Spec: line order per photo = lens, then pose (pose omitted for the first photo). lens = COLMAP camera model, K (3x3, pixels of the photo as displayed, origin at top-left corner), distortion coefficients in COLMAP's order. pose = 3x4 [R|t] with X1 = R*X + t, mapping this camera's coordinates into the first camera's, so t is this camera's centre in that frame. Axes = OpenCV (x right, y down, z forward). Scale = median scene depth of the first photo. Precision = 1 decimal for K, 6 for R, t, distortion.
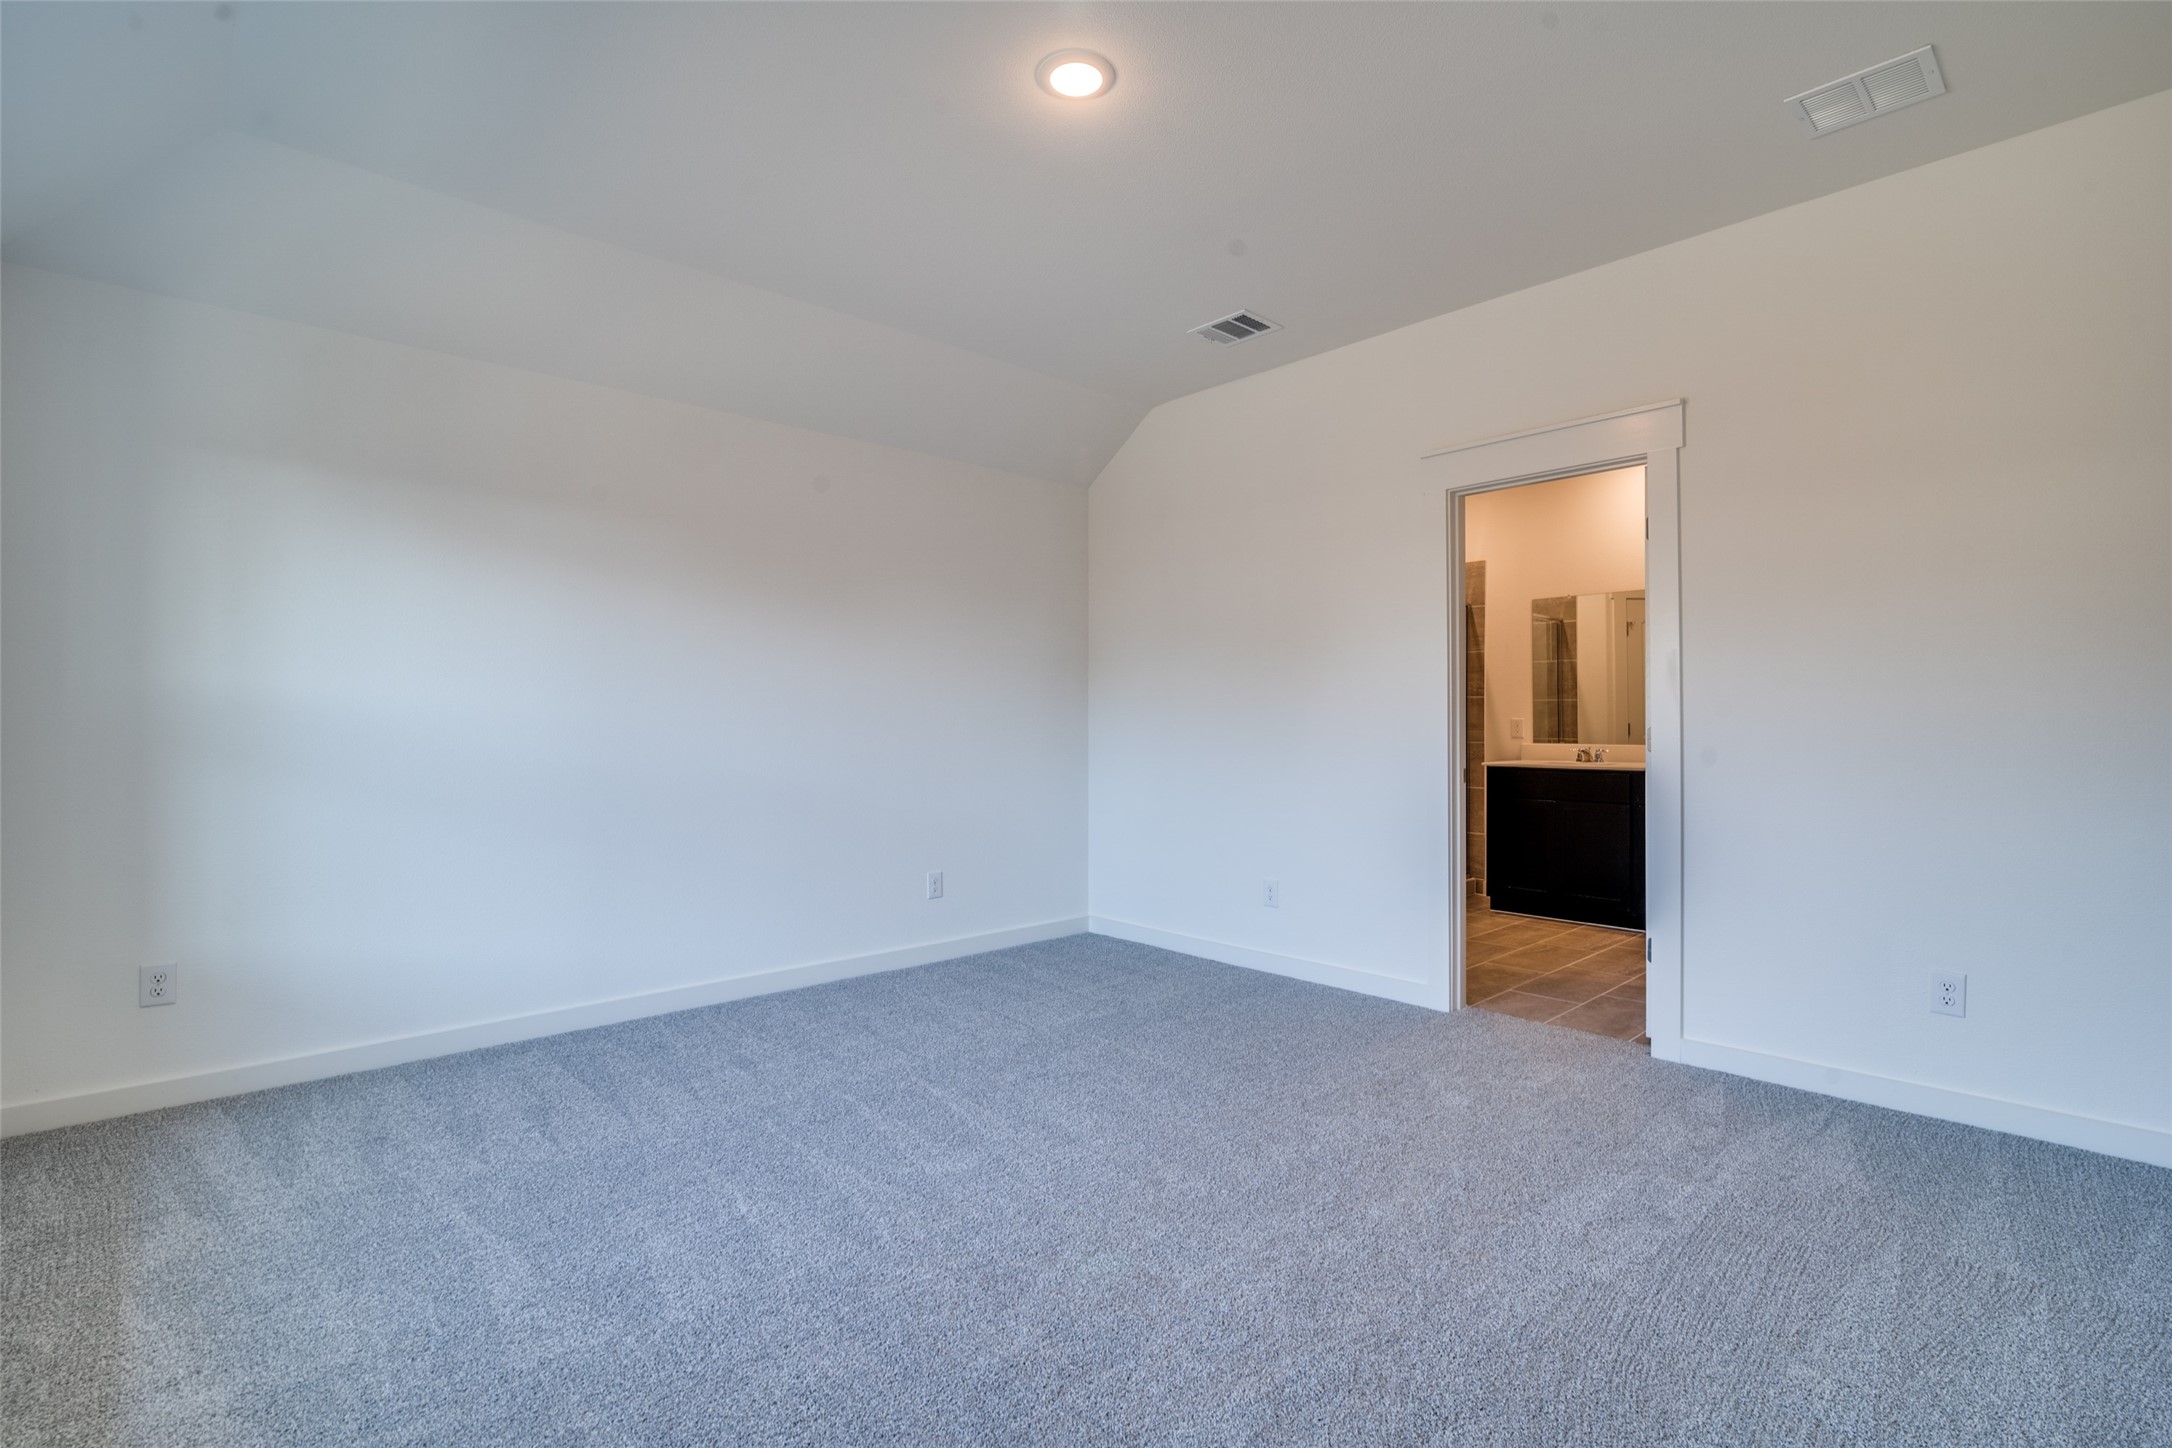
lens RADIAL K [[1077.4, 0, 1094.9], [0, 1077.4, 716.1], [0, 0, 1]] dist [-0.004590, -0.000171]
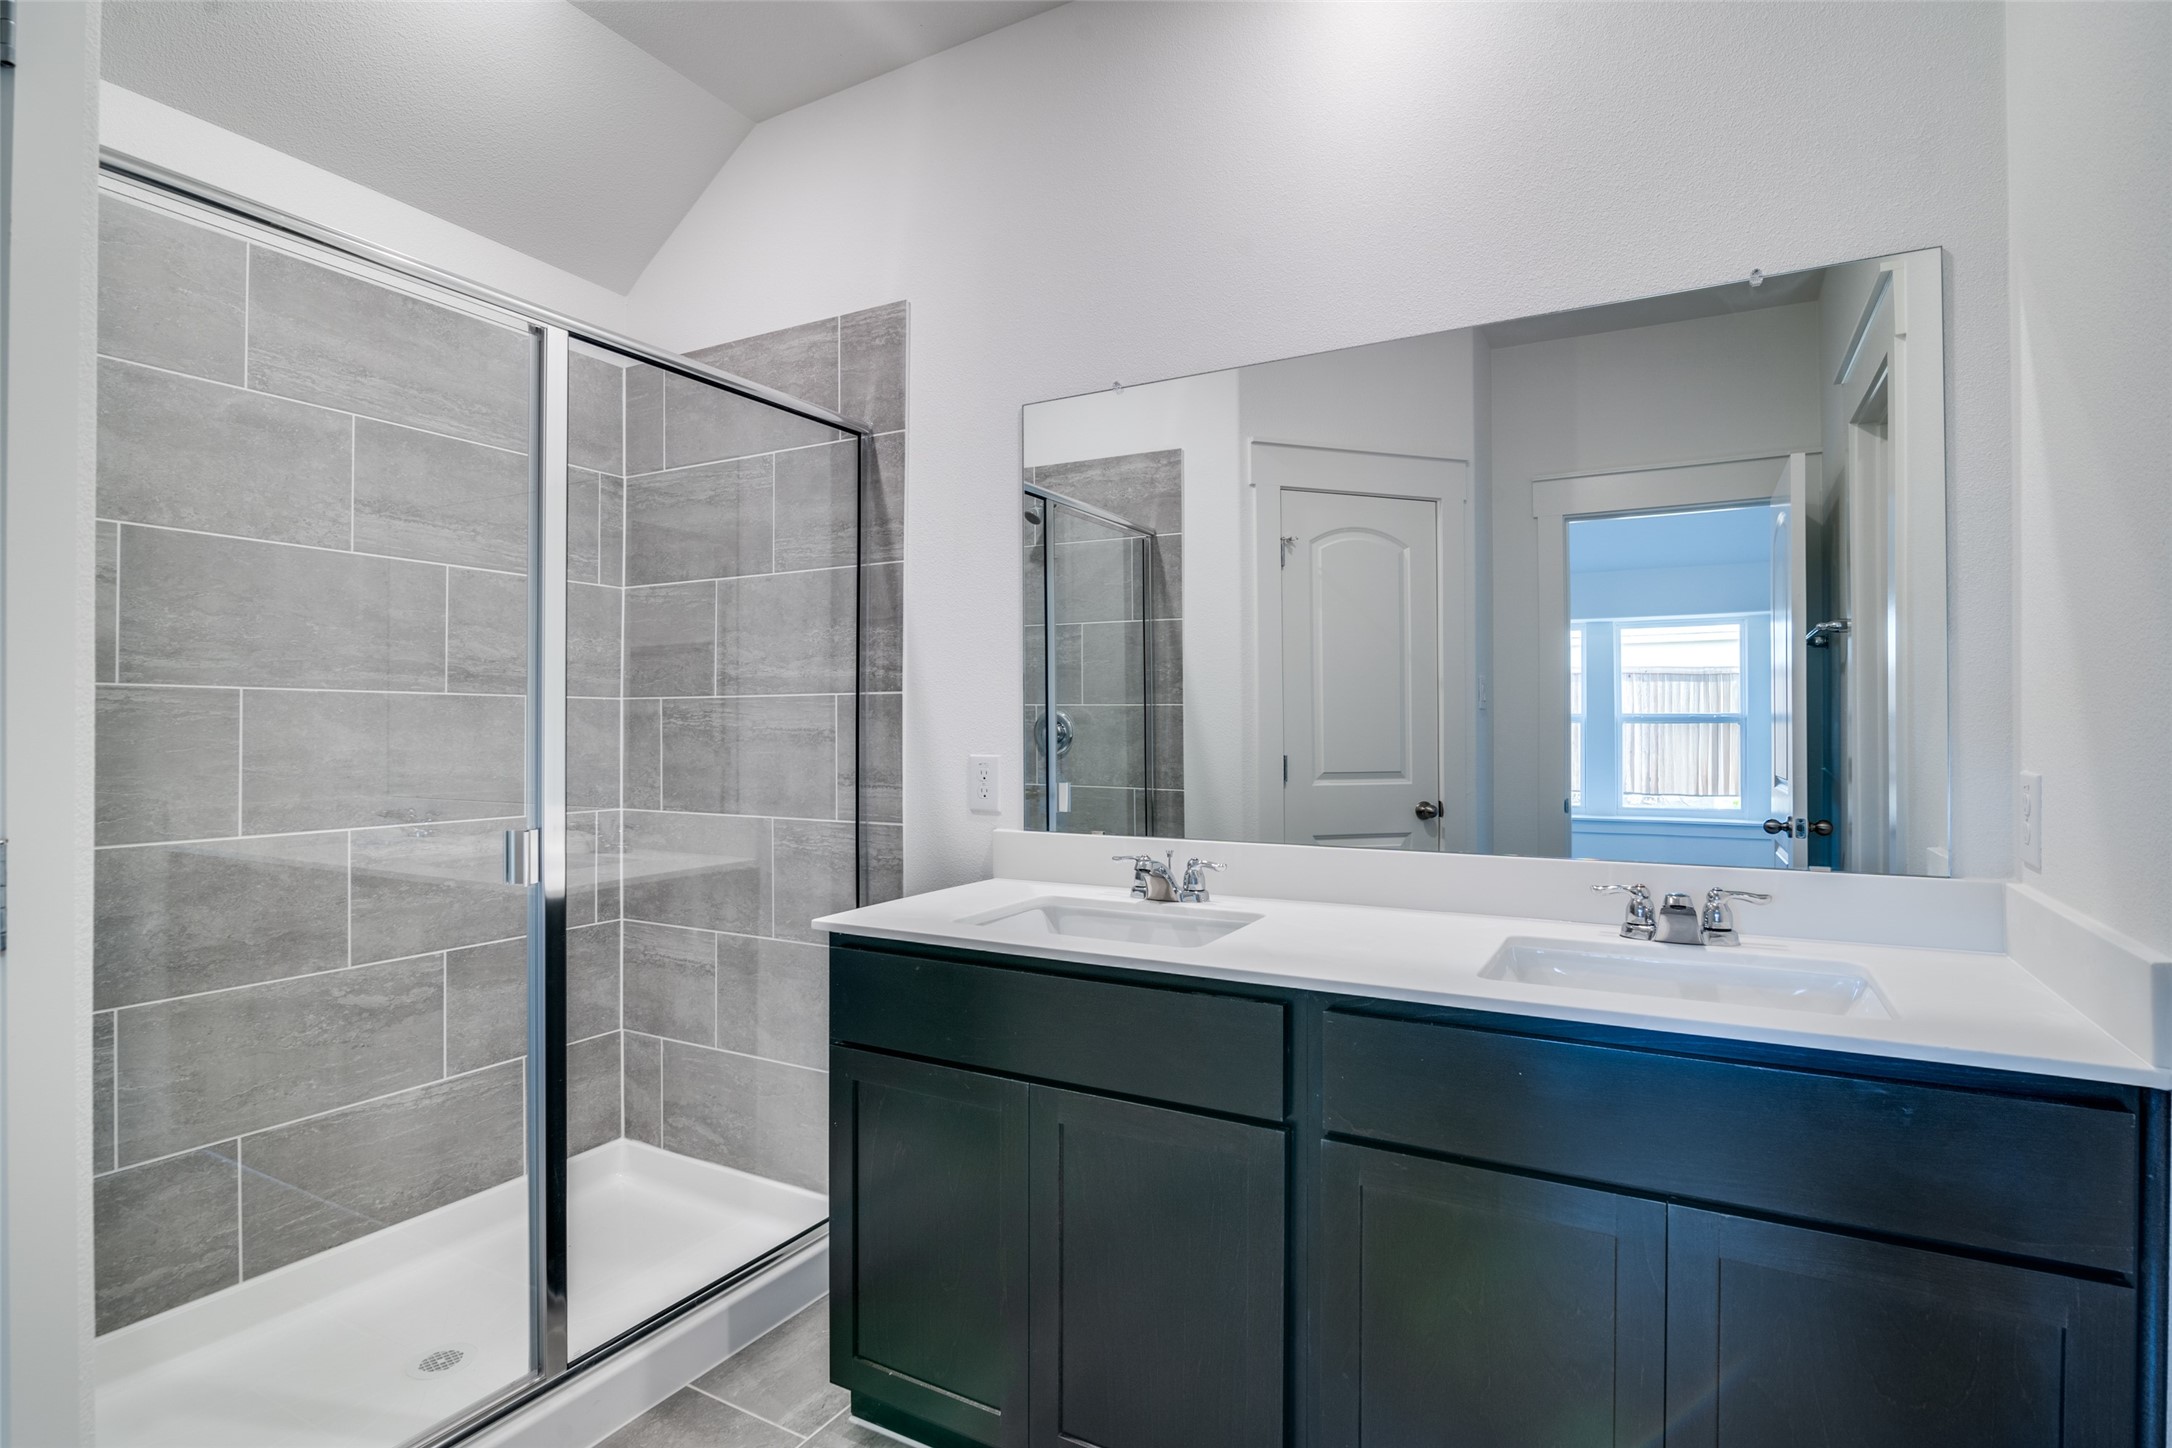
lens RADIAL K [[1077.4, 0, 1082.6], [0, 1077.4, 719.5], [0, 0, 1]] dist [-0.004590, -0.000171]
pose [[0.963331, 0.000030, 0.268316, 0.282696], [0.001158, 0.999990, -0.004271, -0.006818], [-0.268313, 0.004425, 0.963322, 0.566822]]
